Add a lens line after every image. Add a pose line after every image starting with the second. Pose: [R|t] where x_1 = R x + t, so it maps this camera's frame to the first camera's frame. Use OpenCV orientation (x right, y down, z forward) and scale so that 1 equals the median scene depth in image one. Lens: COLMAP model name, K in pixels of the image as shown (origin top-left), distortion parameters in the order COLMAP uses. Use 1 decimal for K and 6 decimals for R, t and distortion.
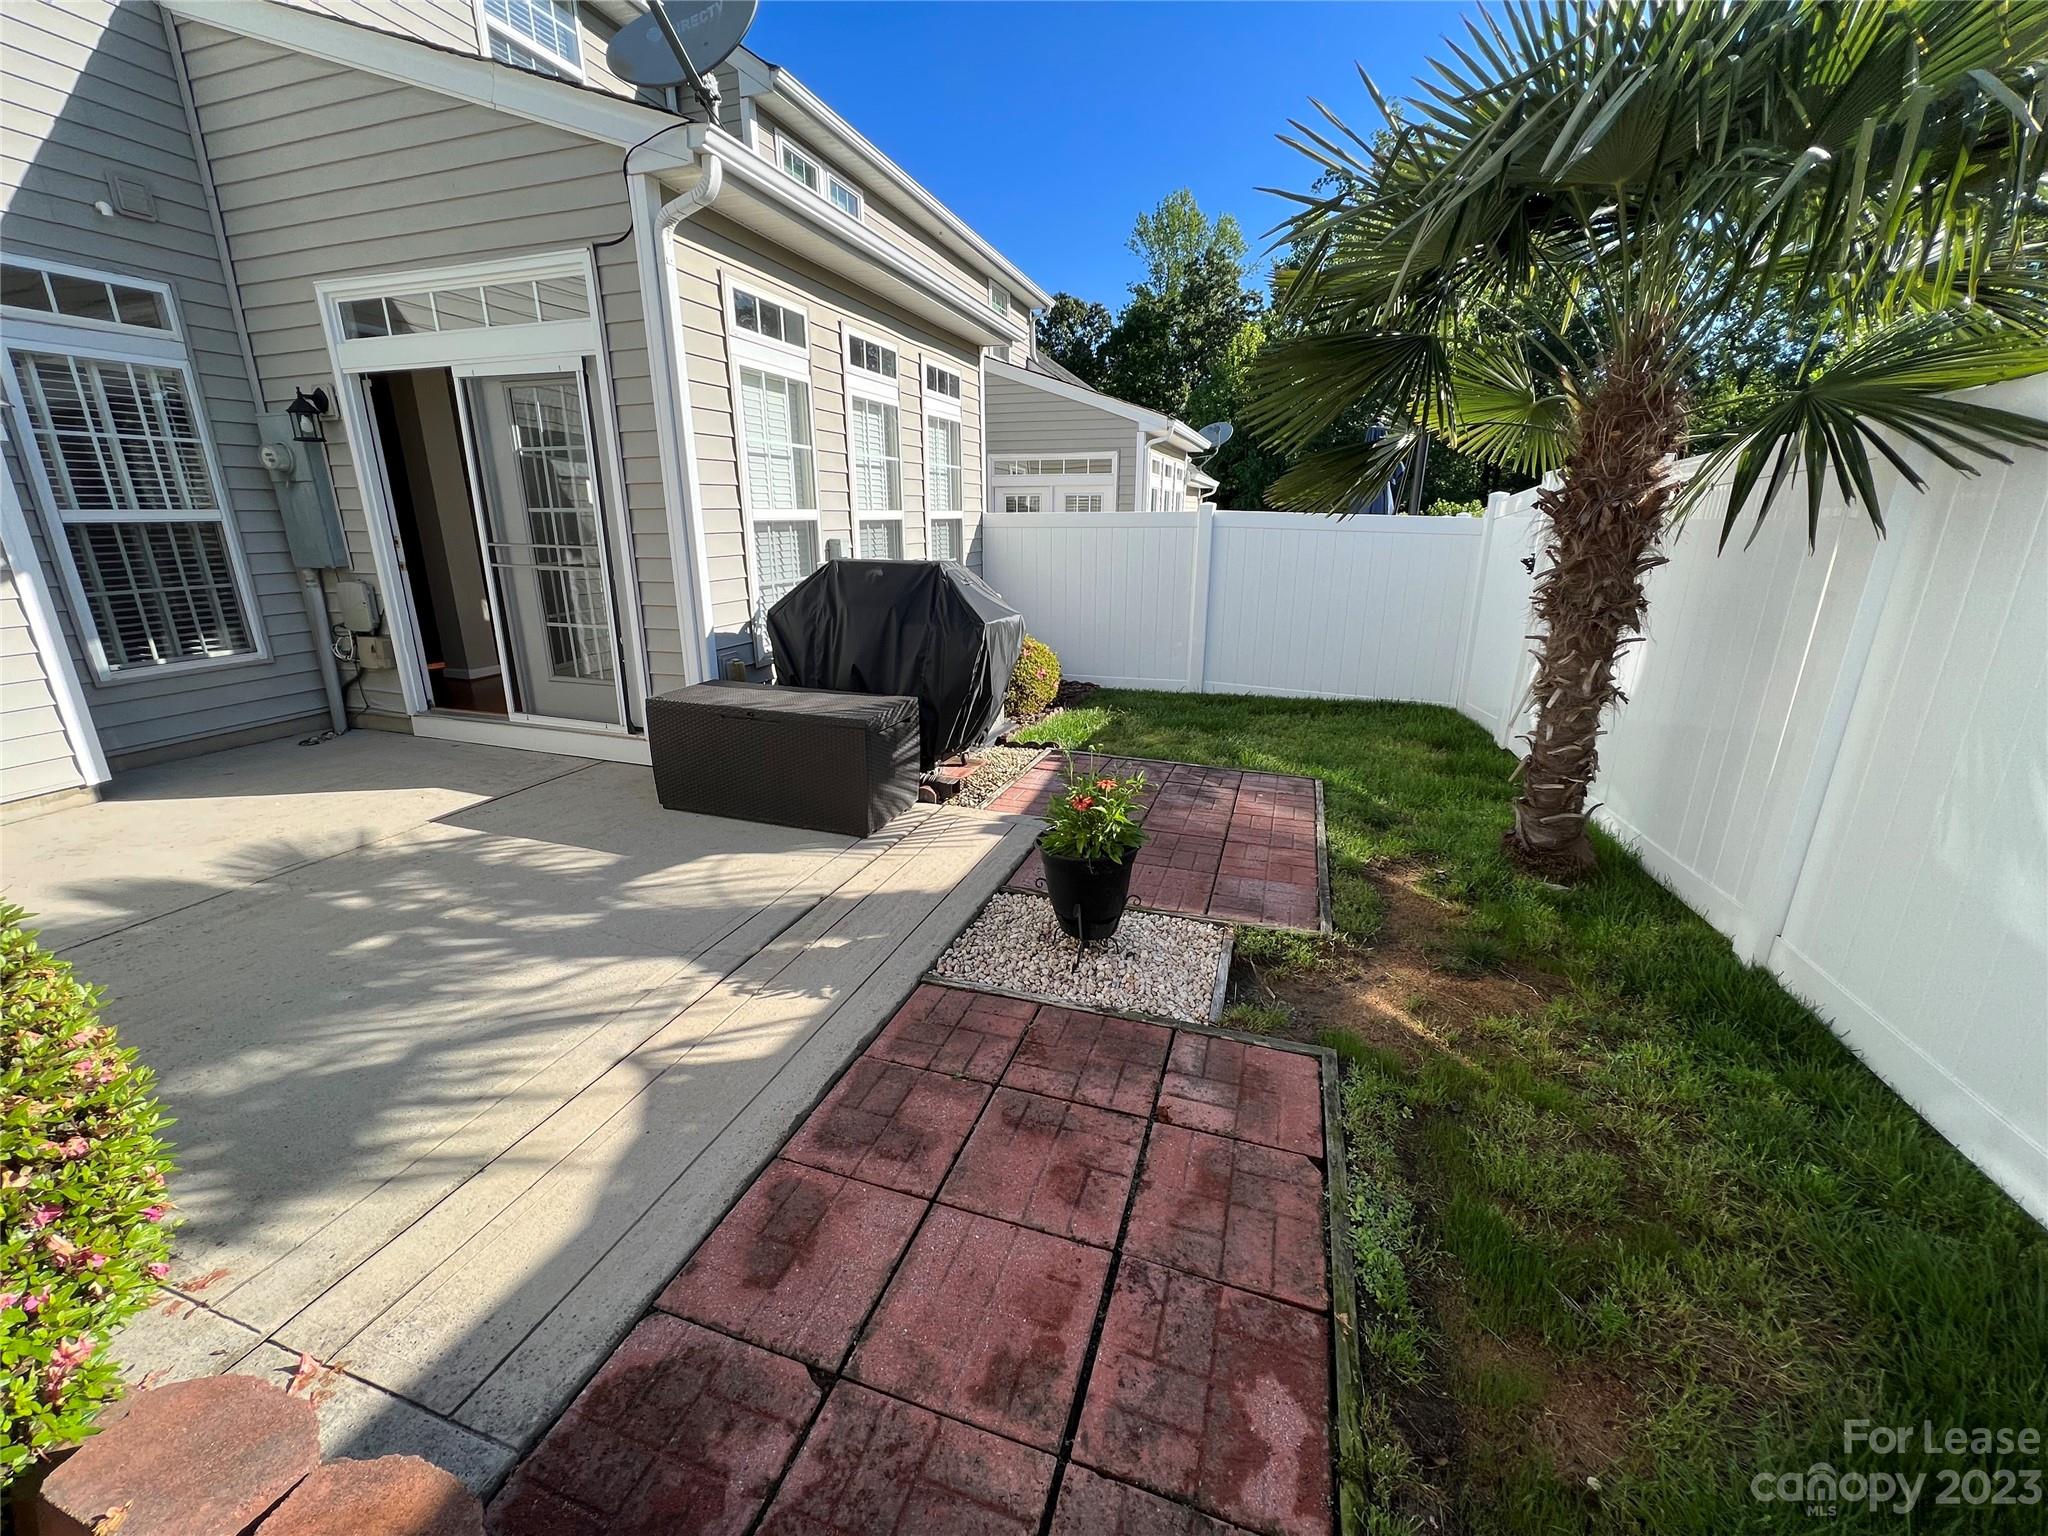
lens RADIAL K [[820.6, 0, 1012.4], [0, 820.6, 774.3], [0, 0, 1]] dist [0.000207, 0.000311]
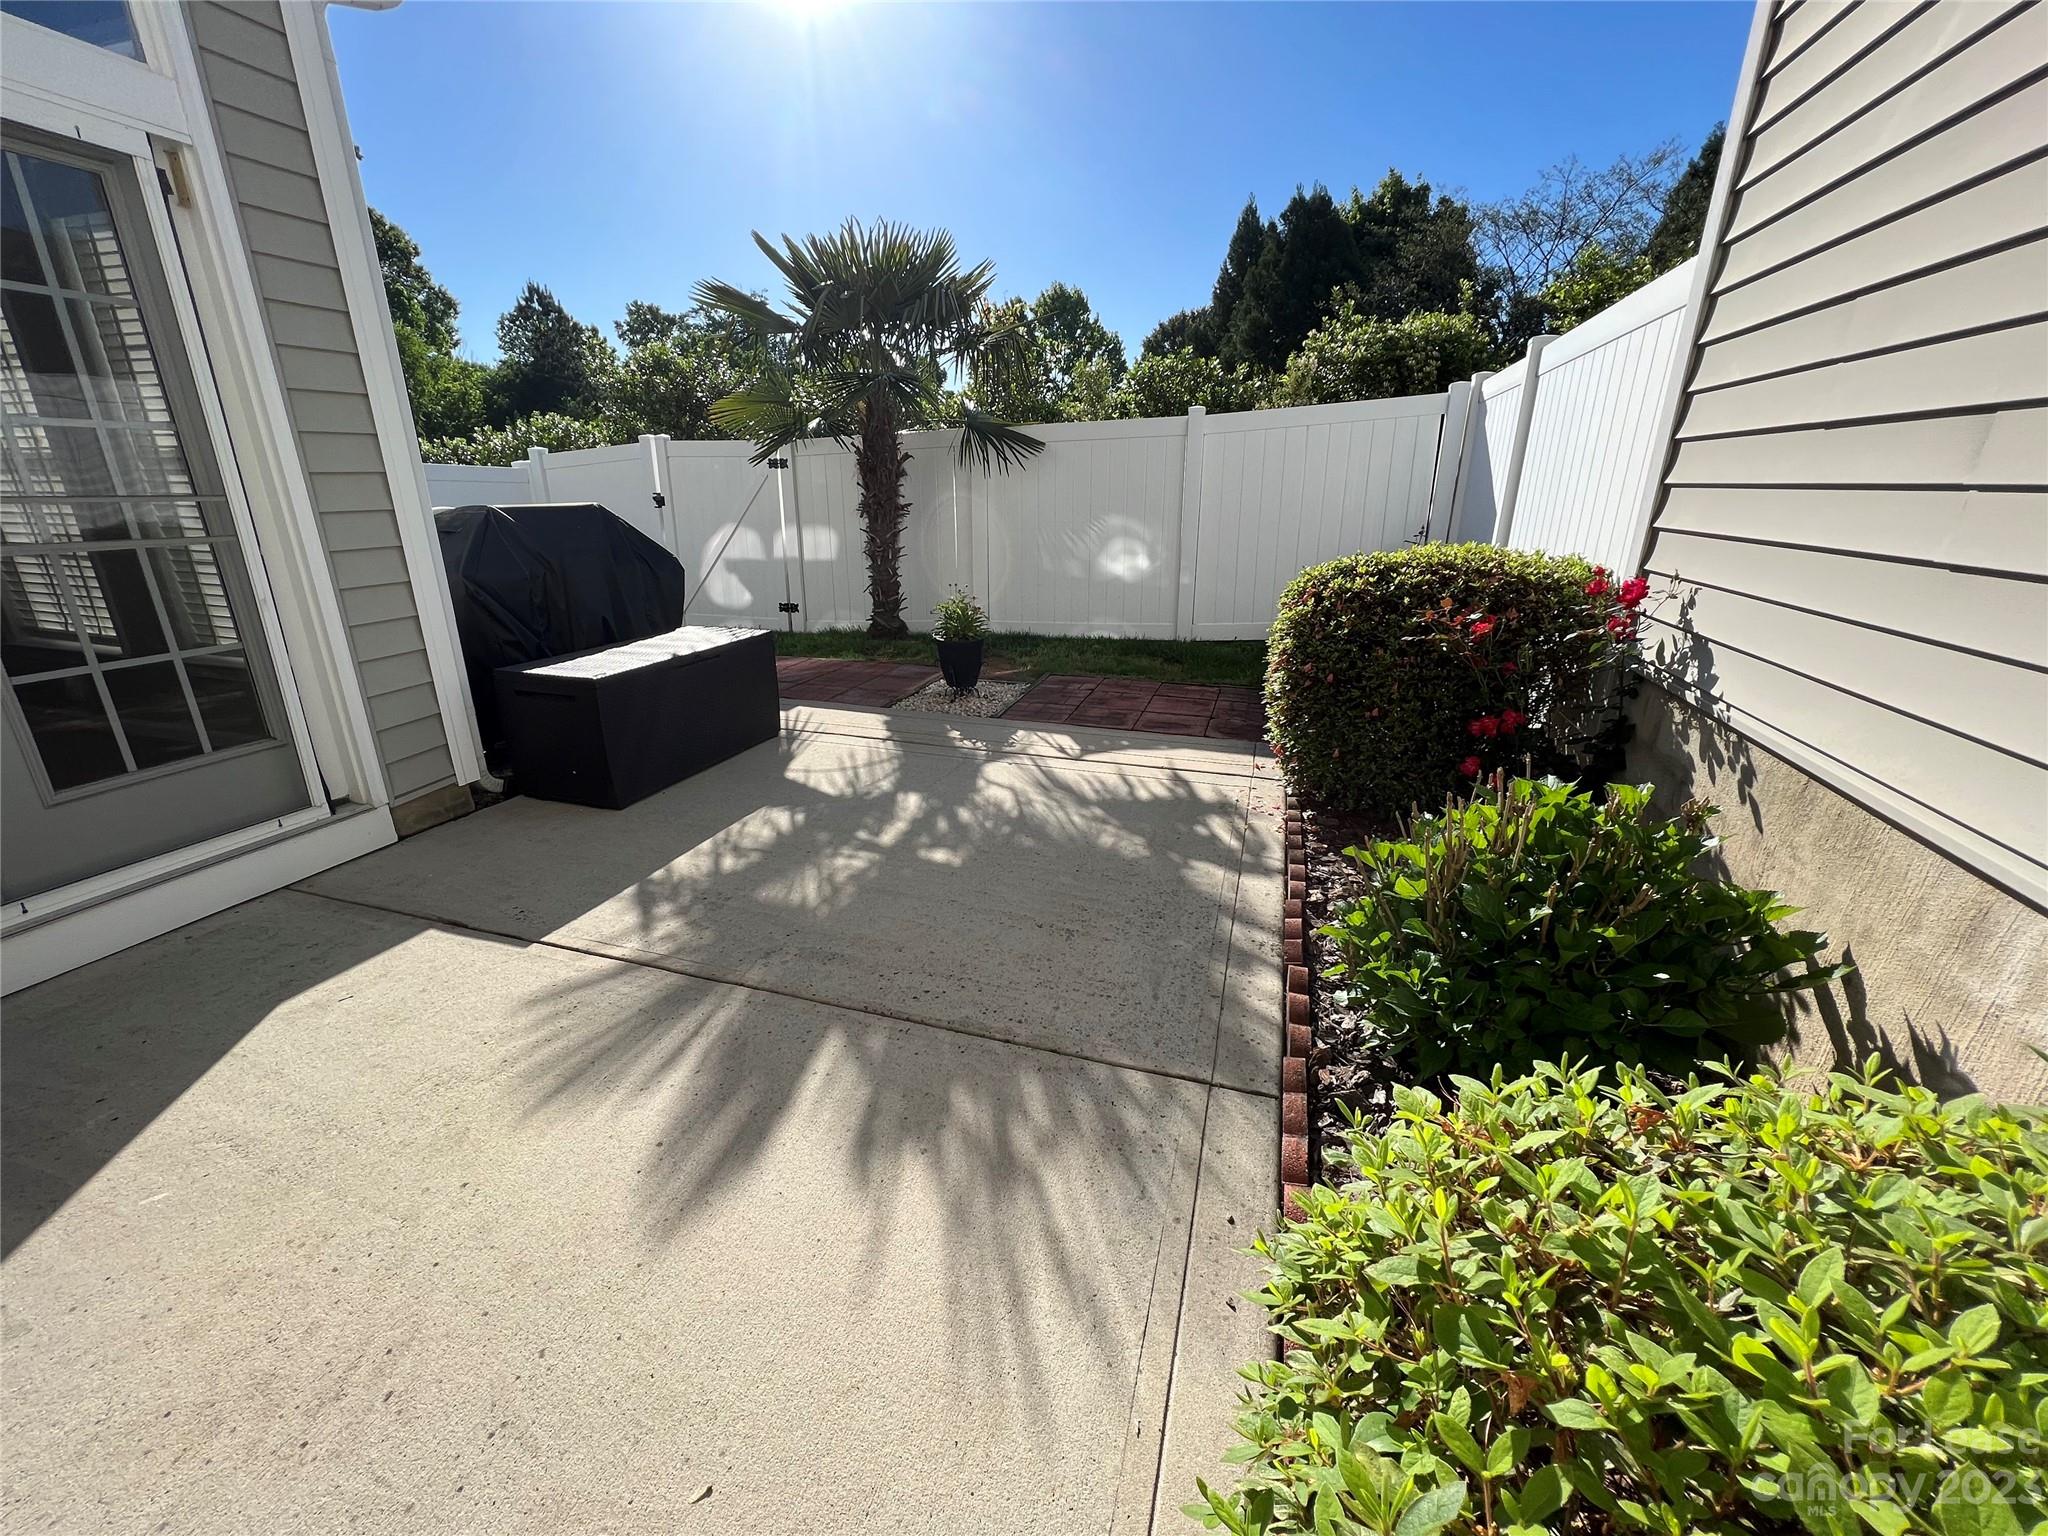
lens RADIAL K [[820.6, 0, 1019.9], [0, 820.6, 760.9], [0, 0, 1]] dist [0.000207, 0.000311]
pose [[-0.040485, -0.321049, 0.946197, -1.614296], [0.292605, 0.901648, 0.318454, -0.198892], [-0.955376, 0.289755, 0.057437, 0.748354]]
